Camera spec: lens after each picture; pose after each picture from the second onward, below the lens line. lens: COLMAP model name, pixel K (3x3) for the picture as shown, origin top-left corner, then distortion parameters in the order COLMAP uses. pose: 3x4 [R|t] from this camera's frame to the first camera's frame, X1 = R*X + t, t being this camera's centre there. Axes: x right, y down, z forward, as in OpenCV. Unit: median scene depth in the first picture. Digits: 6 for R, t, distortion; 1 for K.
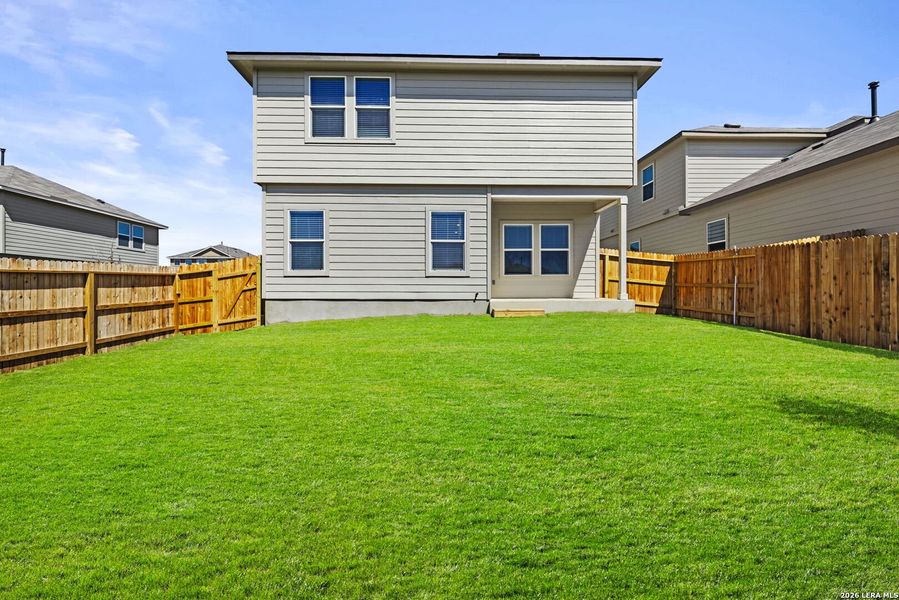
lens RADIAL K [[375.3, 0, 447.6], [0, 375.3, 295.6], [0, 0, 1]] dist [-0.000589, -0.000227]
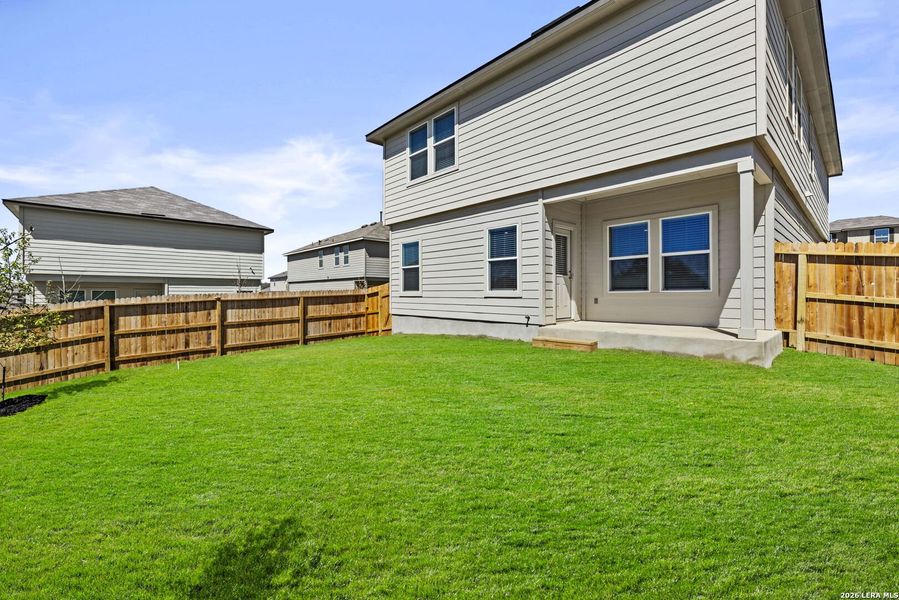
lens RADIAL K [[375.3, 0, 447.6], [0, 375.3, 295.6], [0, 0, 1]] dist [-0.000589, -0.000227]
pose [[0.662853, 0.001749, -0.748747, 0.610394], [-0.001811, 0.999998, 0.000733, -0.055858], [0.748747, 0.000870, 0.662855, 0.287686]]
